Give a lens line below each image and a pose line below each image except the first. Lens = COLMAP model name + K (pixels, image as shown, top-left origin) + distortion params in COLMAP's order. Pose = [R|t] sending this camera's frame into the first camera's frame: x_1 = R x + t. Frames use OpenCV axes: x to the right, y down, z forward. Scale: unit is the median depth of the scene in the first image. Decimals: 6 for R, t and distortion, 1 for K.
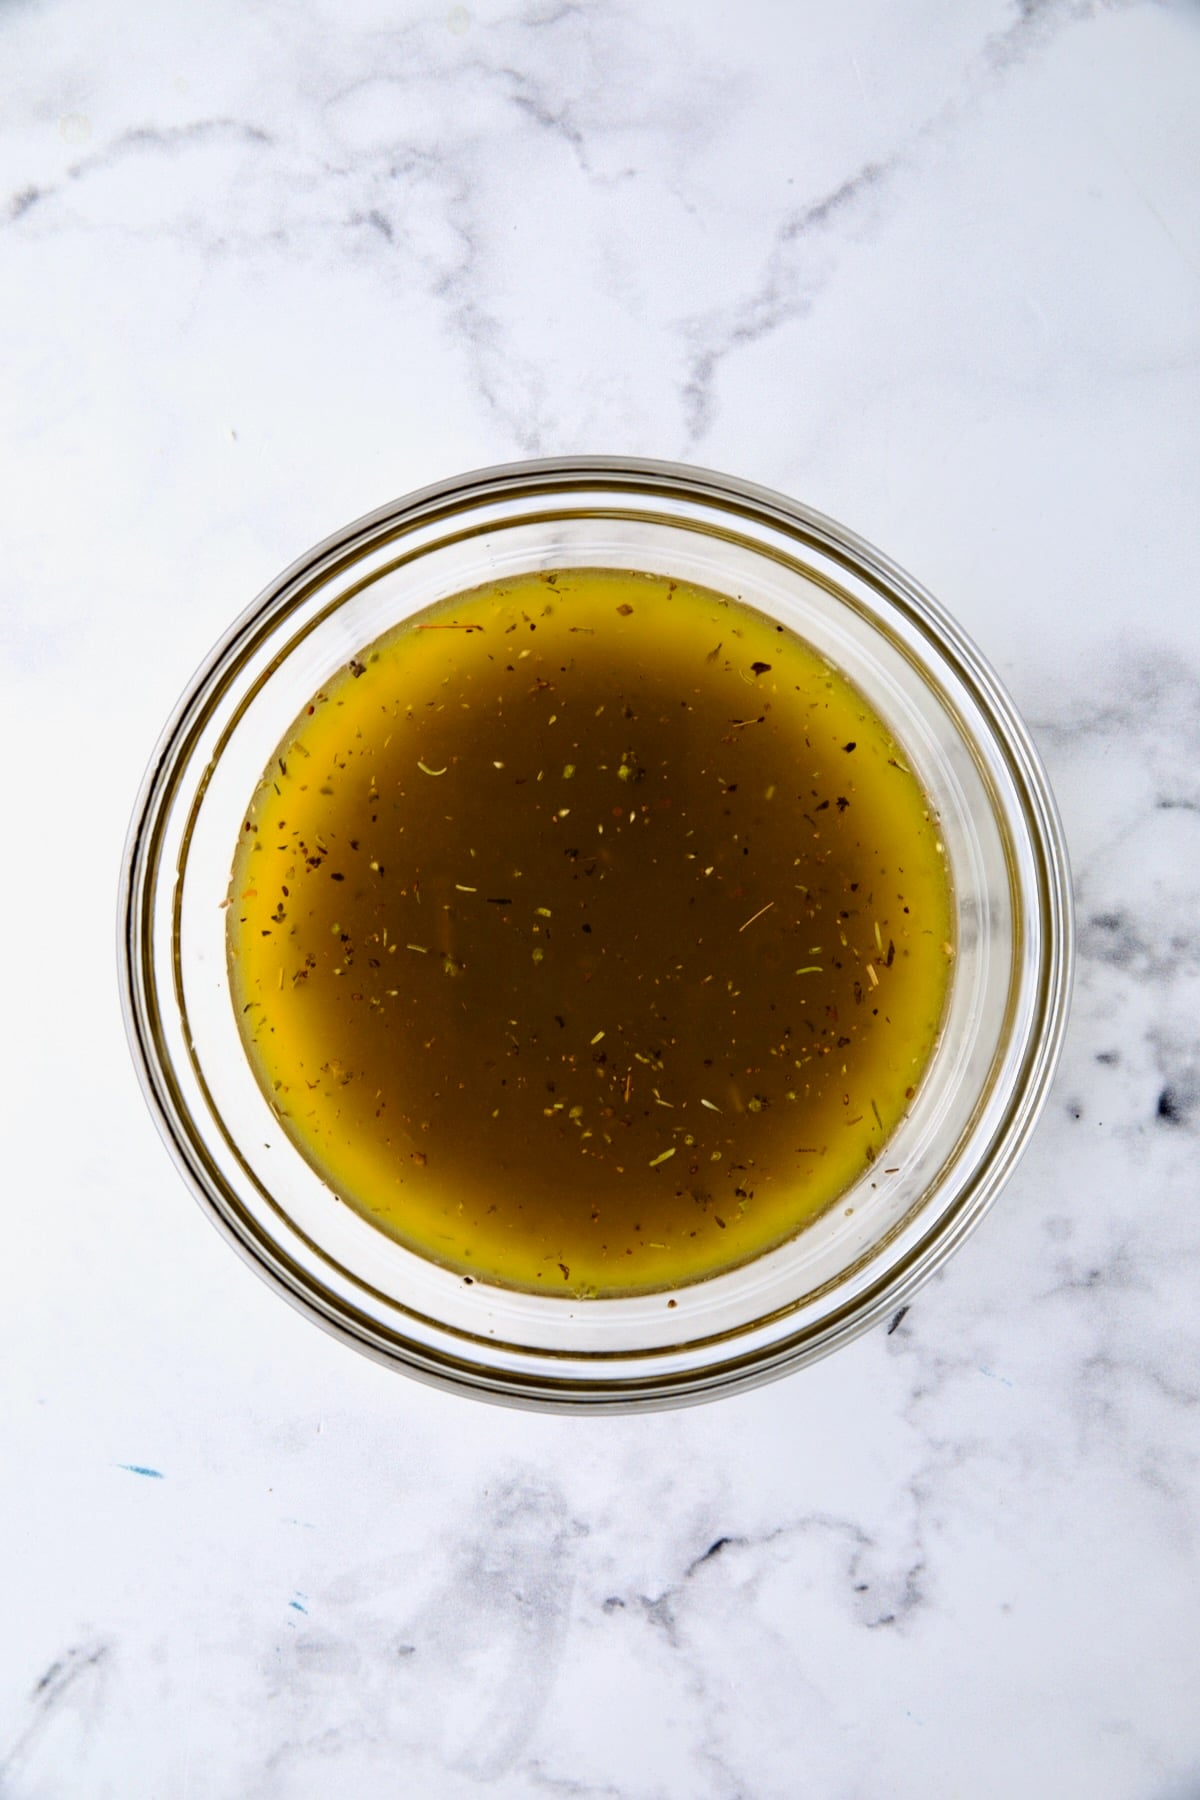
lens RADIAL K [[4348.6, 0, 597.7], [0, 4348.6, 901.9], [0, 0, 1]] dist [0.138879, 0.000000]
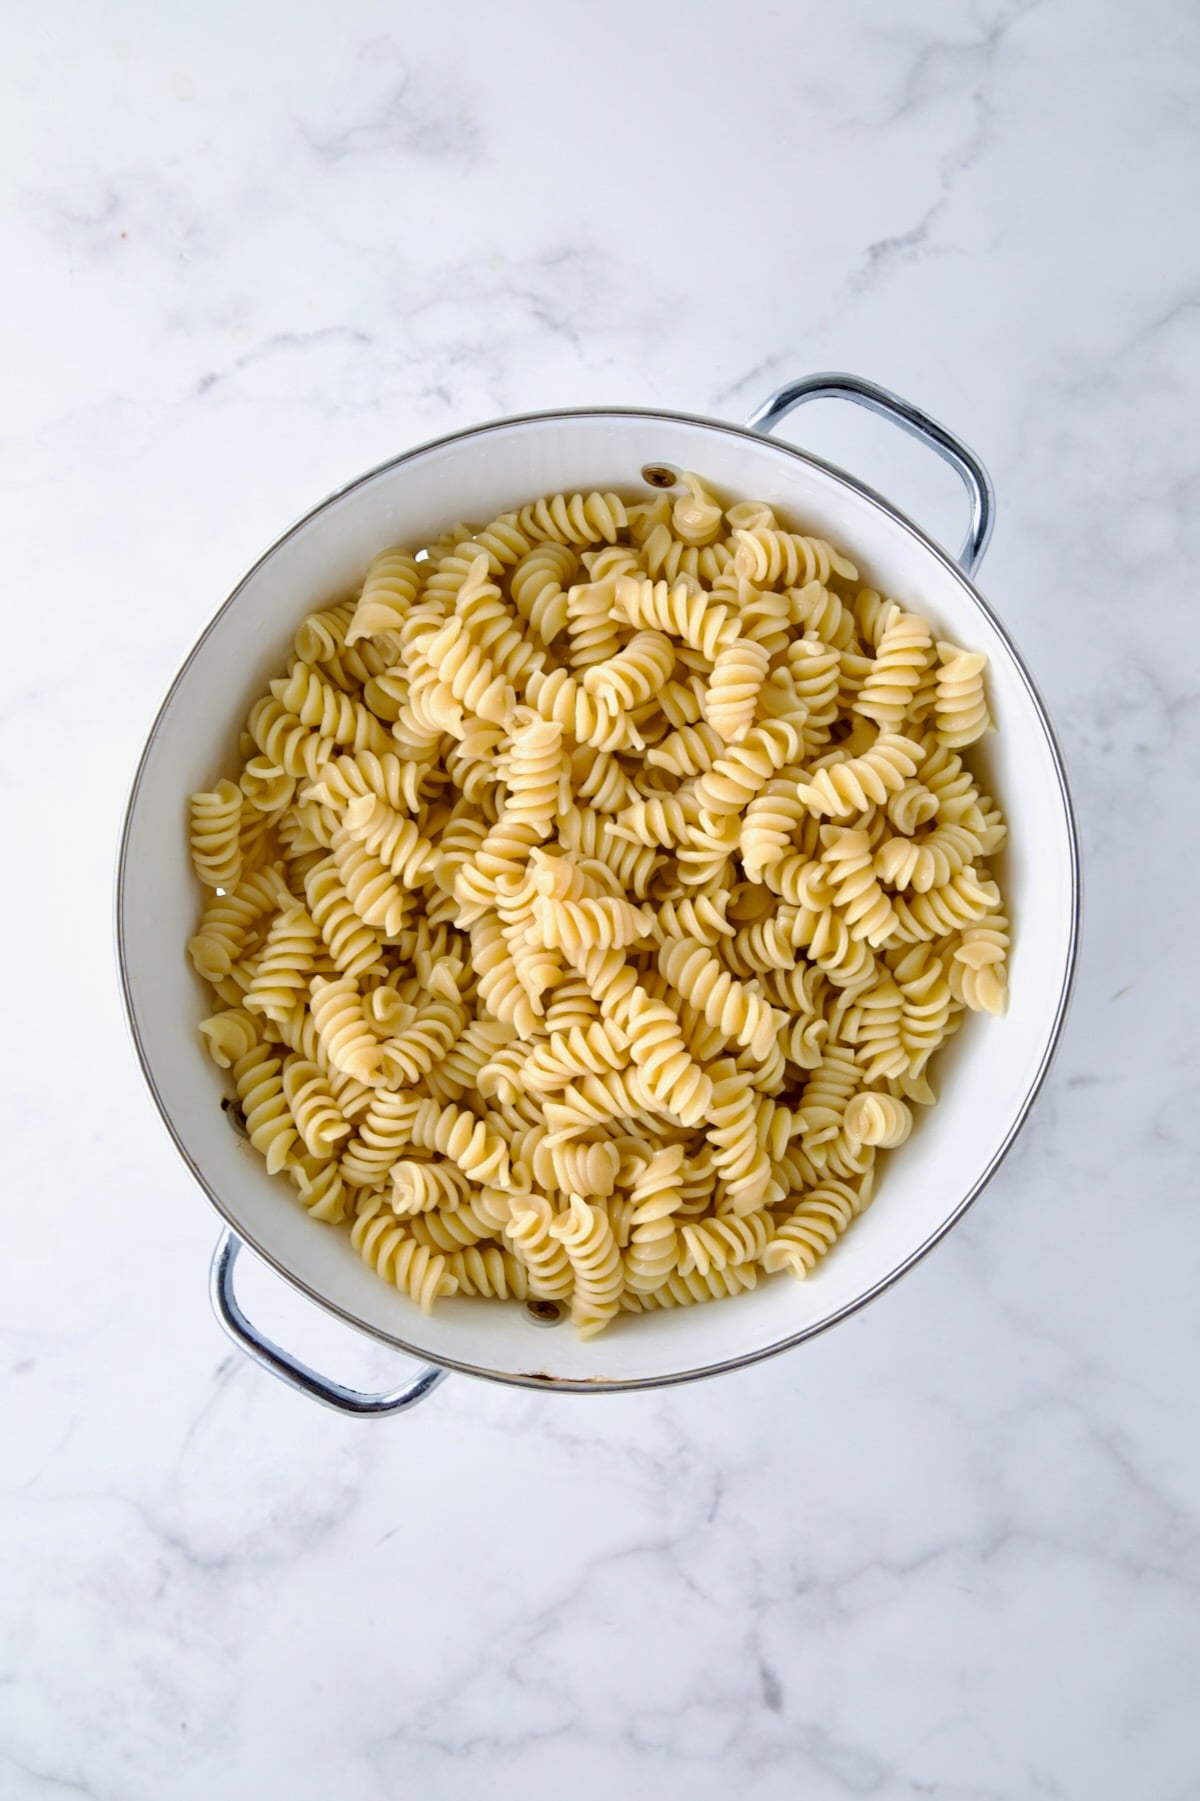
lens RADIAL K [[4351.1, 0, 576.7], [0, 4351.1, 865.3], [0, 0, 1]] dist [0.138879, 0.000000]
pose [[0.999999, -0.000918, -0.001185, -0.002597], [0.000916, 0.999999, -0.001253, 0.007428], [0.001186, 0.001252, 0.999999, -0.496550]]
